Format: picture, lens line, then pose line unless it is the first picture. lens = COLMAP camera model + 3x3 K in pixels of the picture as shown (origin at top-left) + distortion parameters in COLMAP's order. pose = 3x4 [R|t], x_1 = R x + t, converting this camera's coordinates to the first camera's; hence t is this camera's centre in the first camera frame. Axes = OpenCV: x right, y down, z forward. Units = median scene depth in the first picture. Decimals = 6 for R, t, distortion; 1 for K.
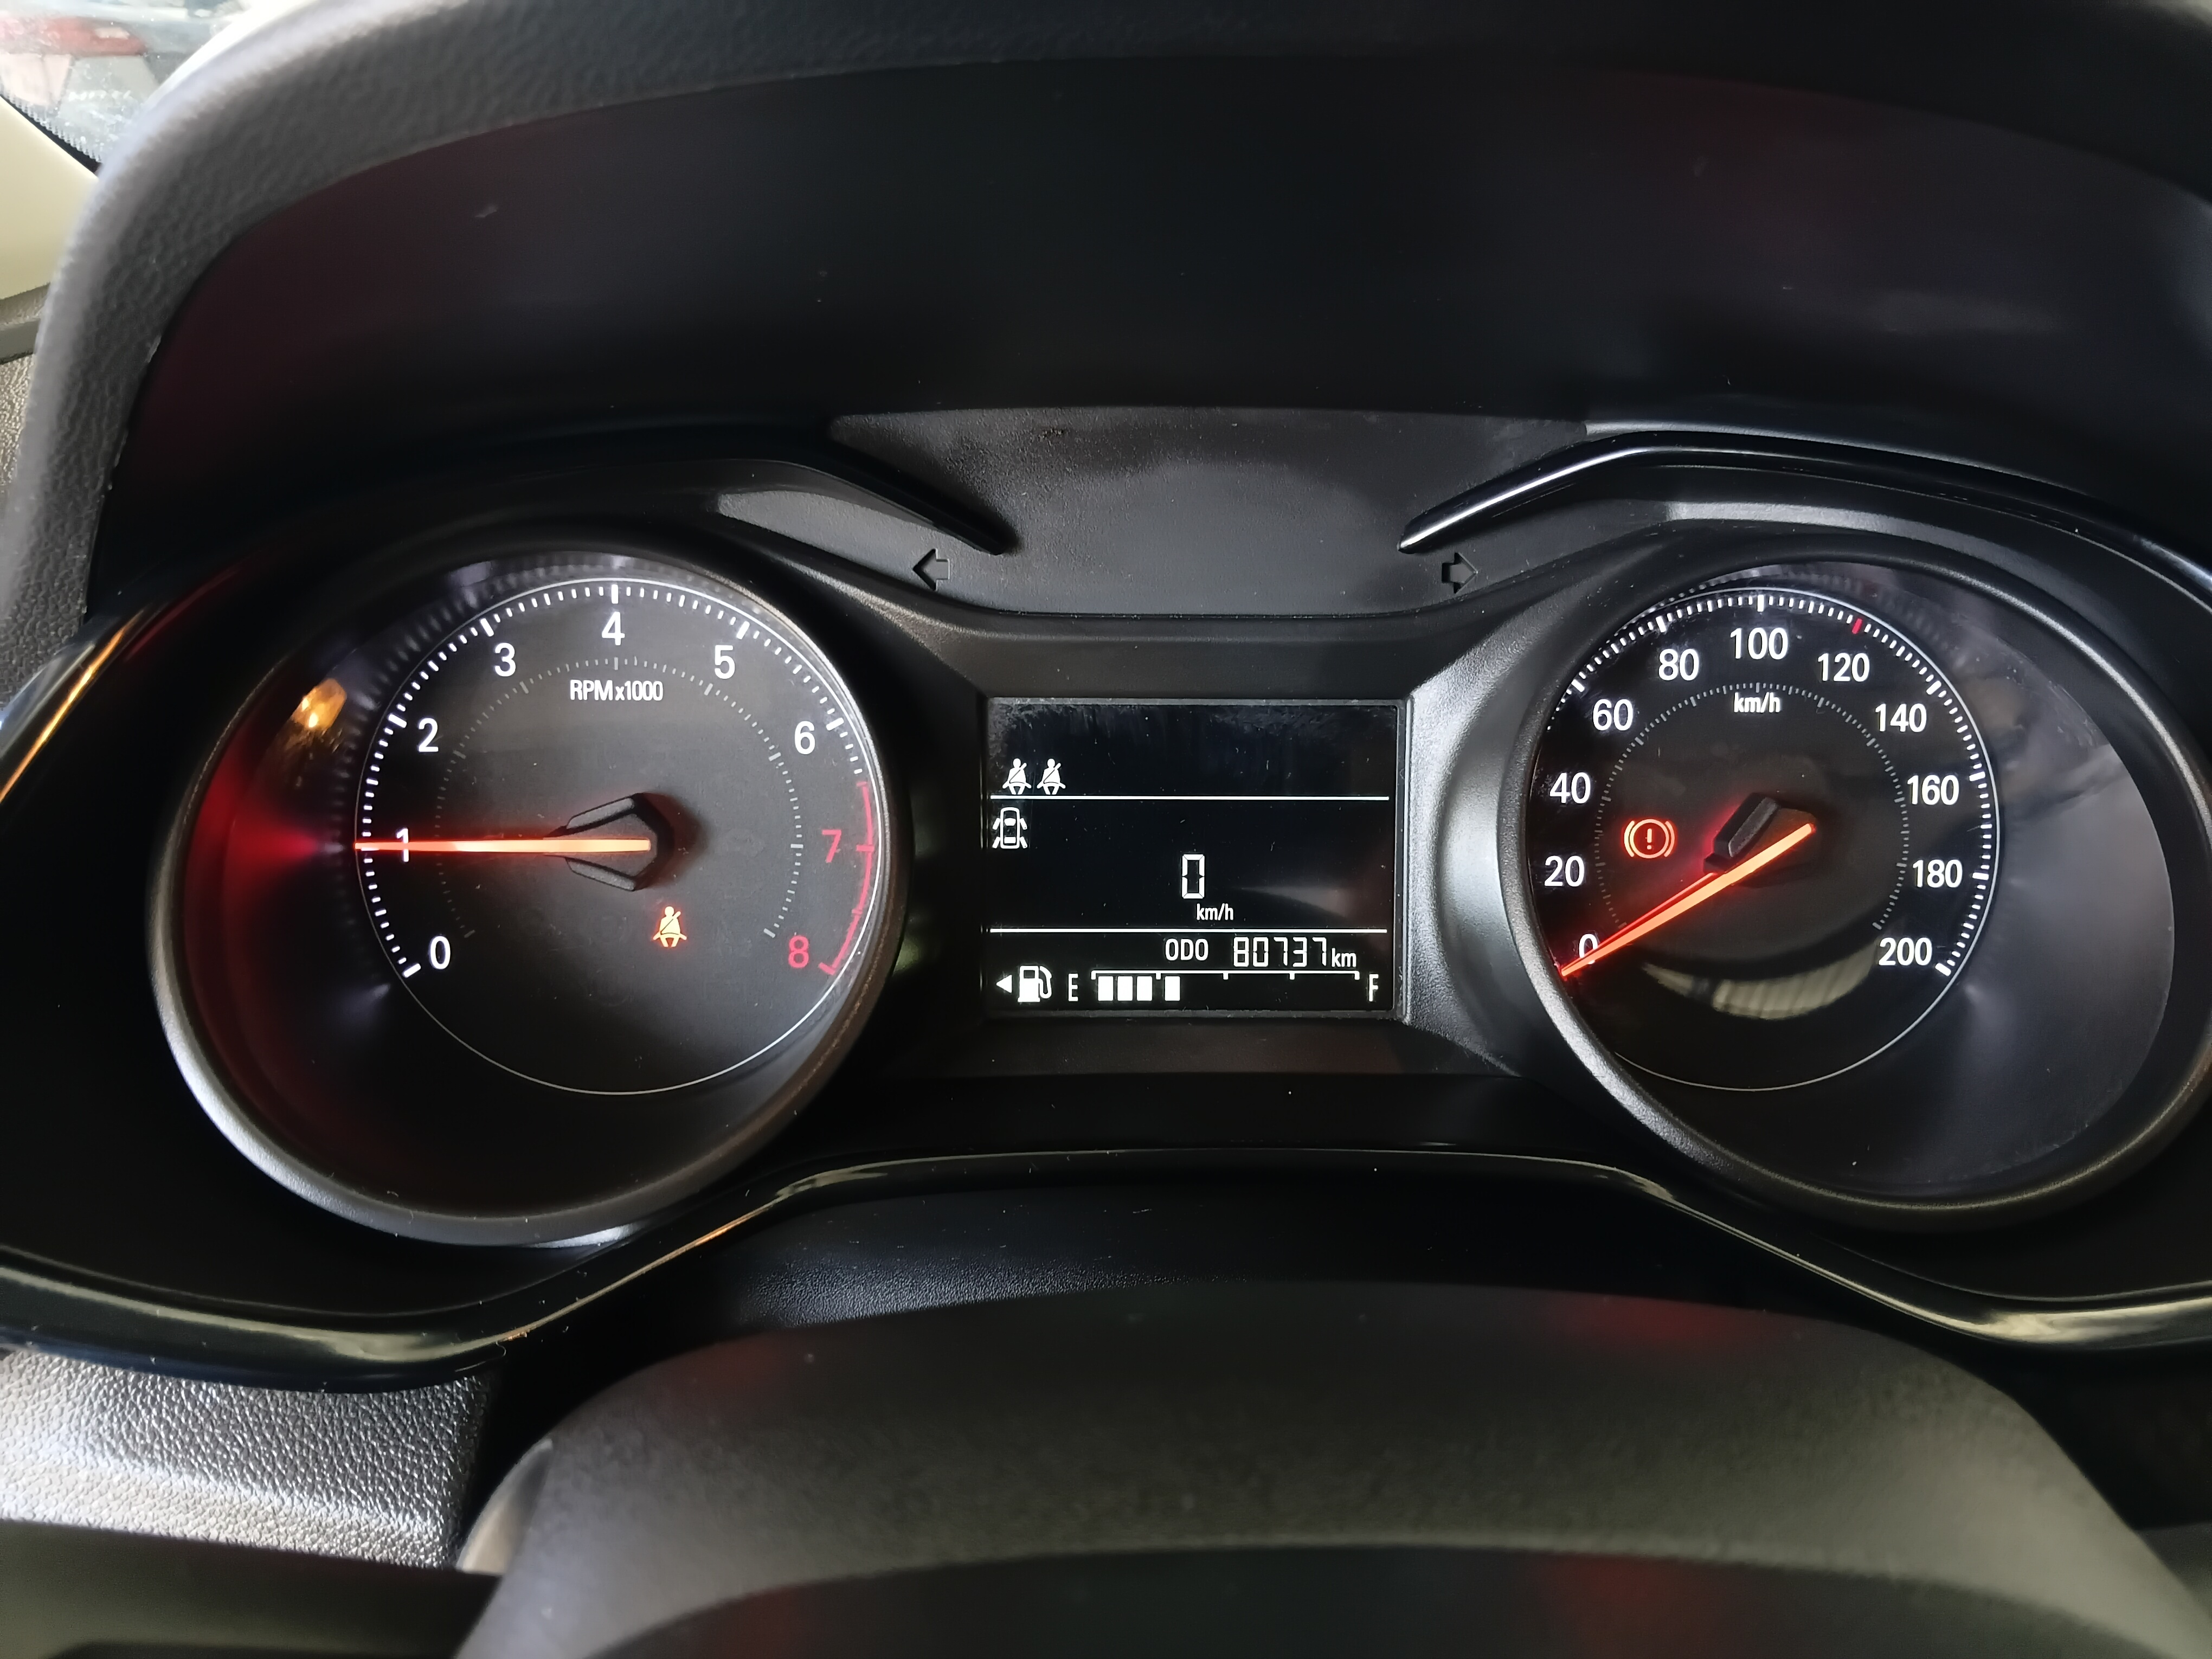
lens RADIAL K [[1654.1, 0, 1105.4], [0, 1654.1, 830.7], [0, 0, 1]] dist [0.046700, 0.000324]
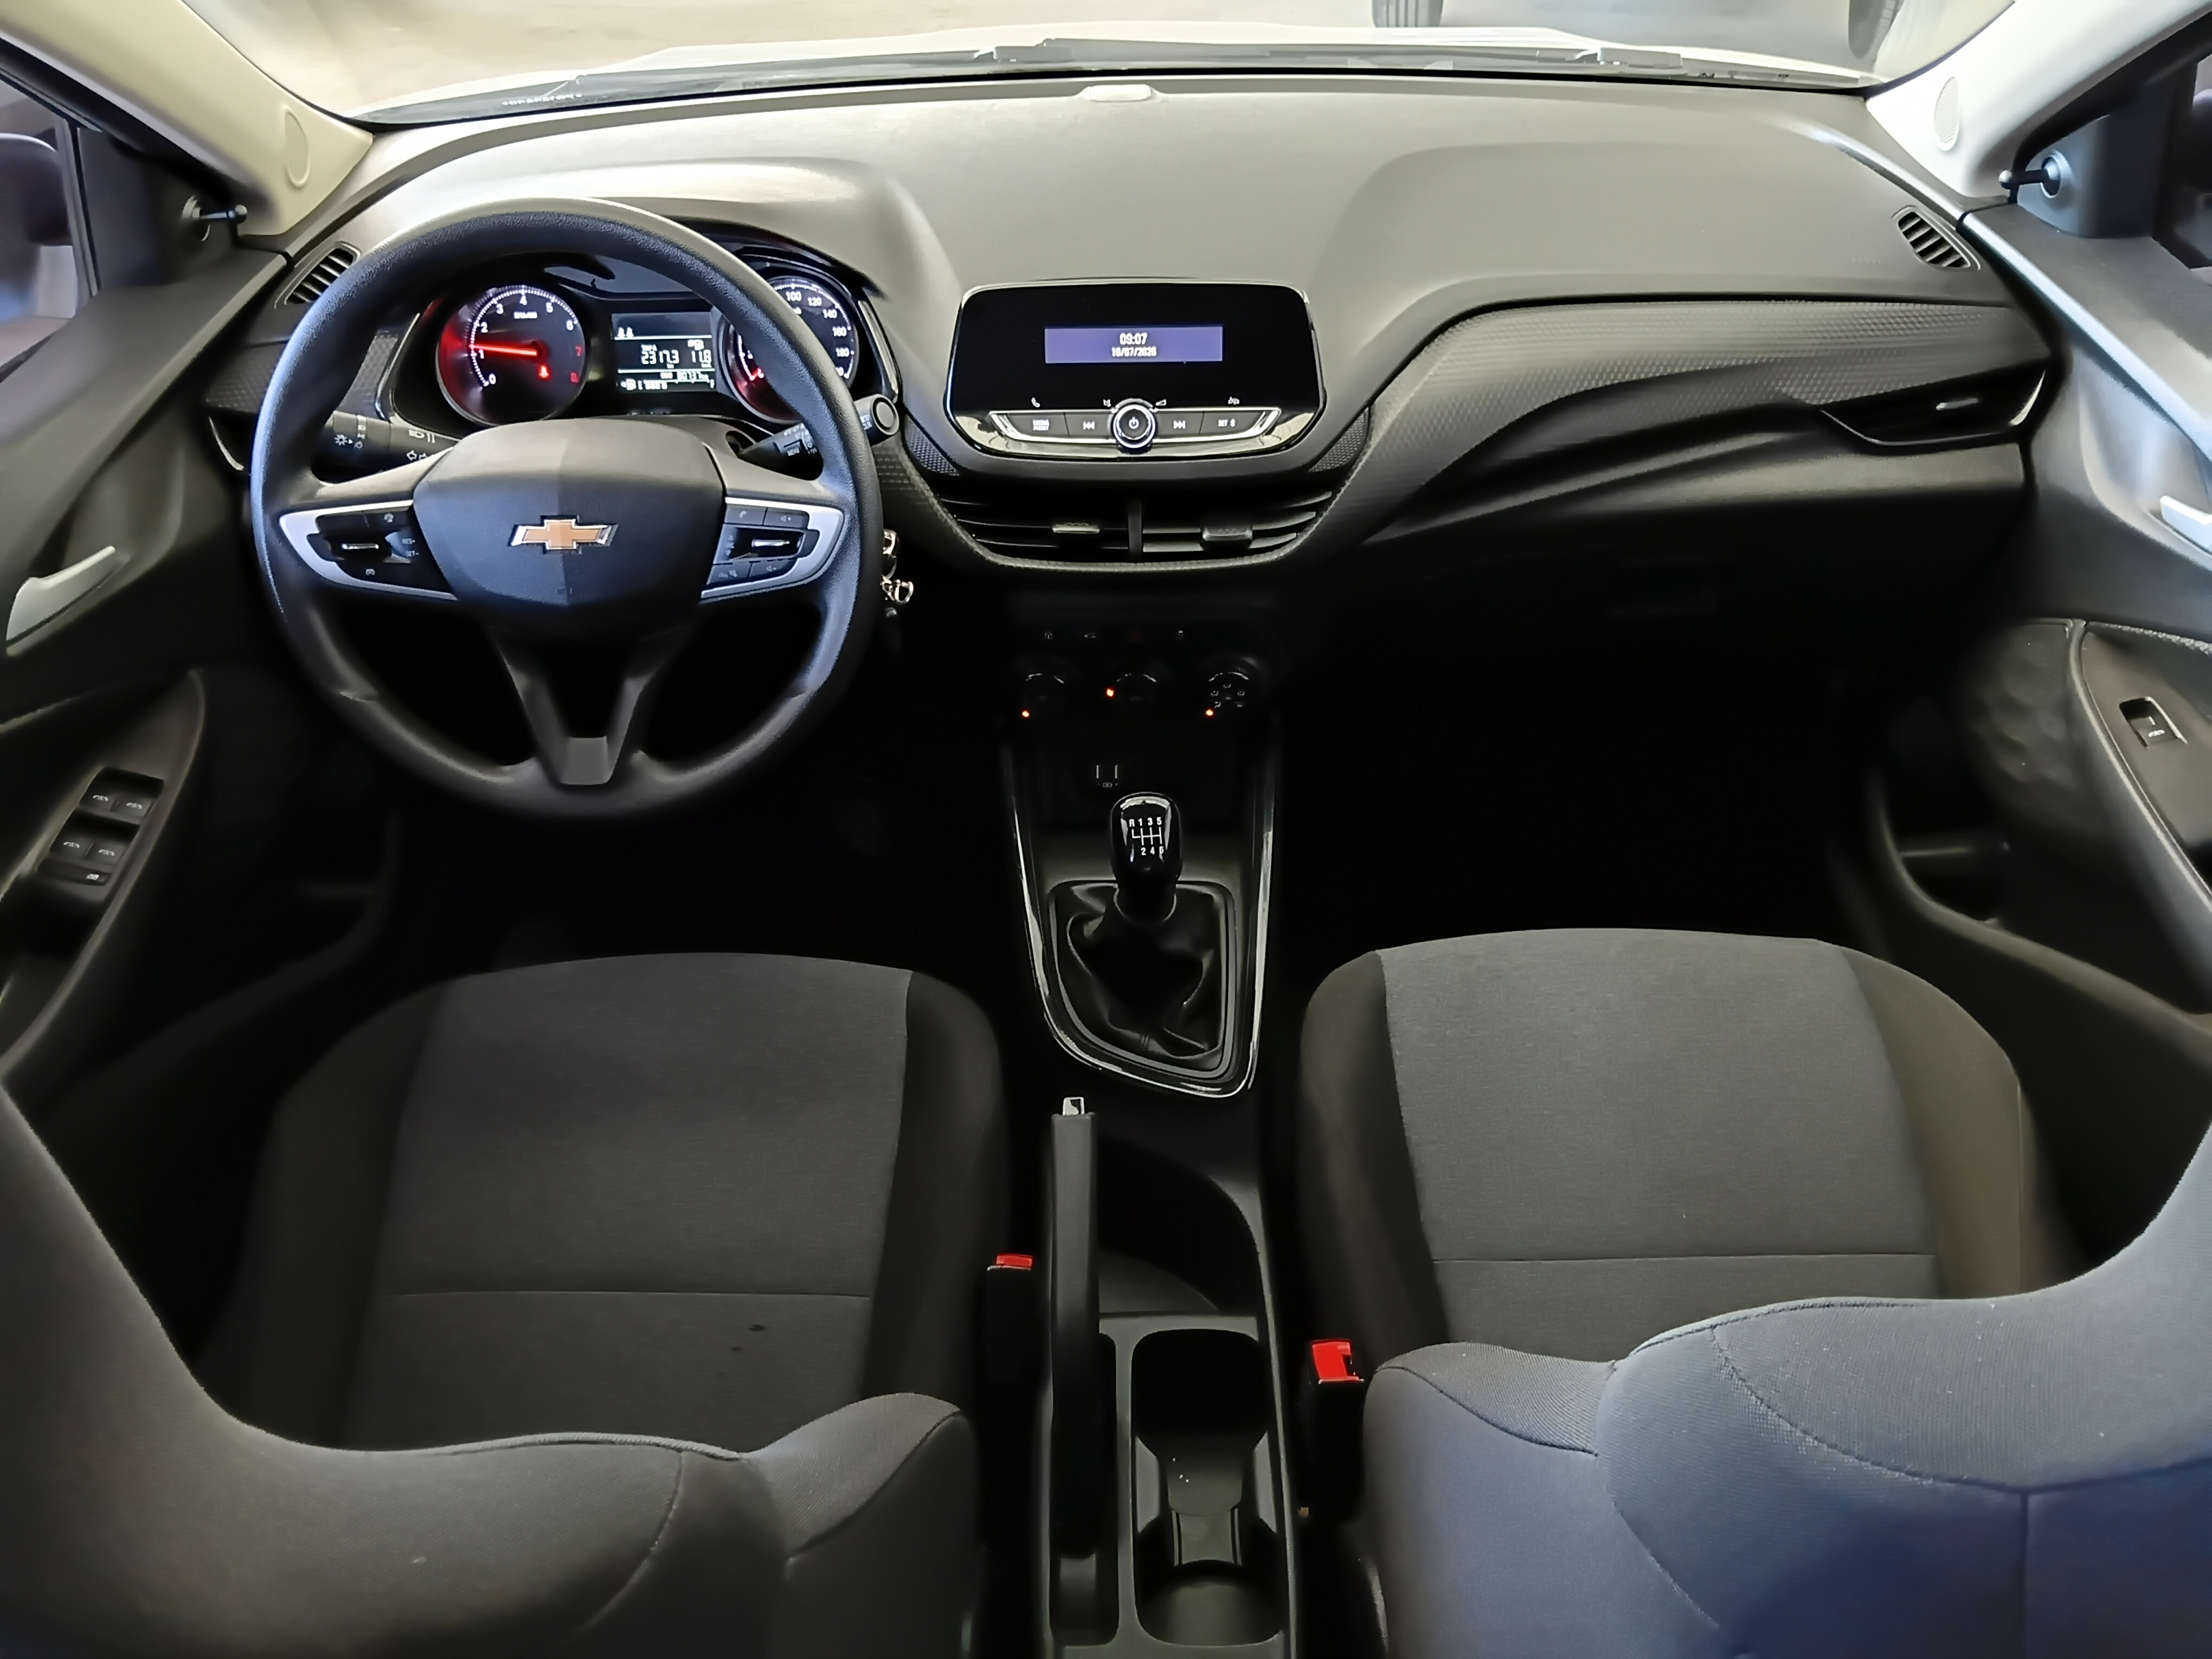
lens RADIAL K [[1654.1, 0, 1106.4], [0, 1654.1, 836.5], [0, 0, 1]] dist [0.046700, 0.000324]
pose [[0.953249, -0.122681, 0.276162, -0.213027], [0.054200, 0.968475, 0.243144, 0.254354], [-0.297285, -0.216808, 0.929847, -3.791096]]
